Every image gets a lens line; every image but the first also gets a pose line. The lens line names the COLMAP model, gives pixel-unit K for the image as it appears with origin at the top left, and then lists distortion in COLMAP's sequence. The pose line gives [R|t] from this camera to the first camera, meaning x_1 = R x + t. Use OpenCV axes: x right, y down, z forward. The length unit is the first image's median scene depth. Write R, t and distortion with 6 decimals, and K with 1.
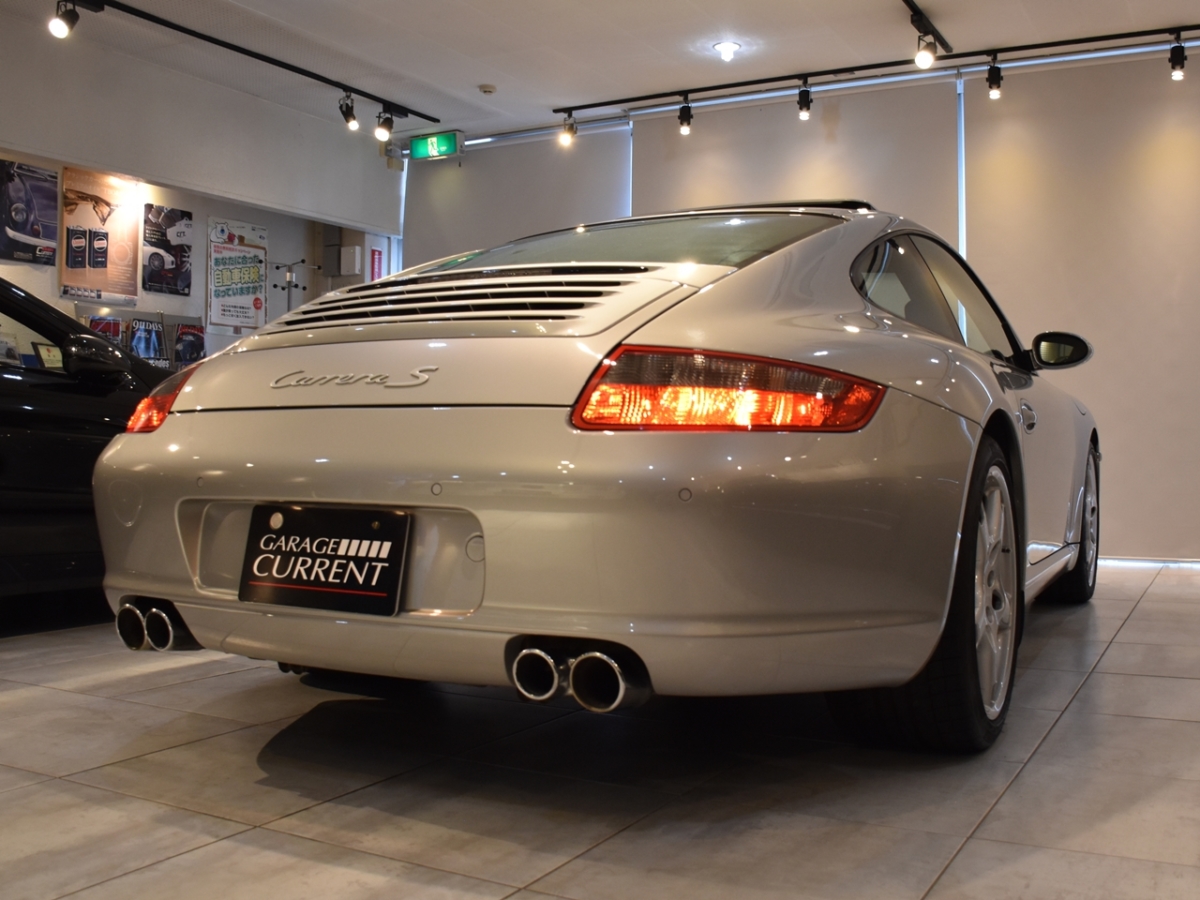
lens RADIAL K [[1196.8, 0, 649.1], [0, 1196.8, 446.4], [0, 0, 1]] dist [-0.139743, 0.091780]
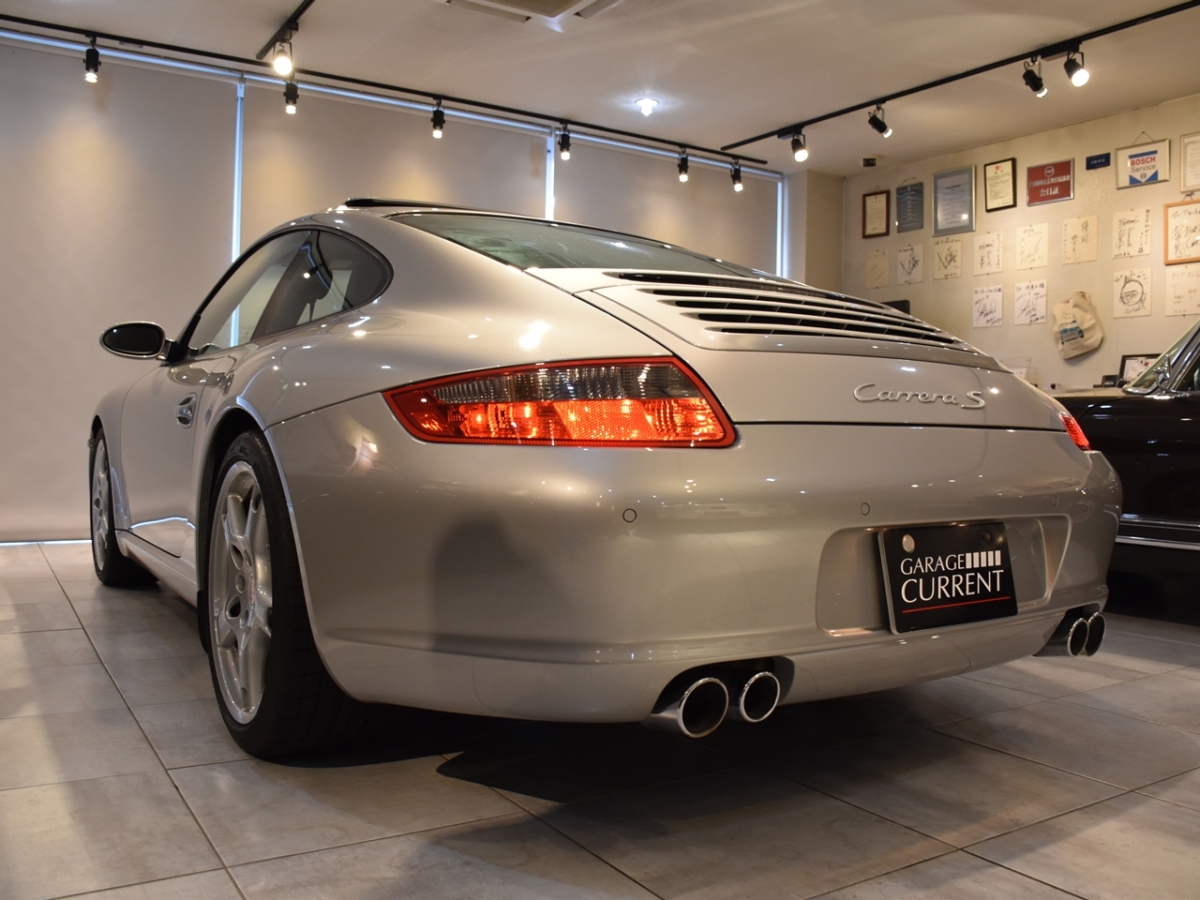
lens RADIAL K [[1042.0, 0, 600.2], [0, 1042.0, 480.2], [0, 0, 1]] dist [-0.145322, 0.090973]
pose [[0.502116, -0.038037, 0.863963, -1.178162], [-0.013586, 0.998562, 0.051859, -0.028235], [-0.864693, -0.037777, 0.500878, 0.813841]]
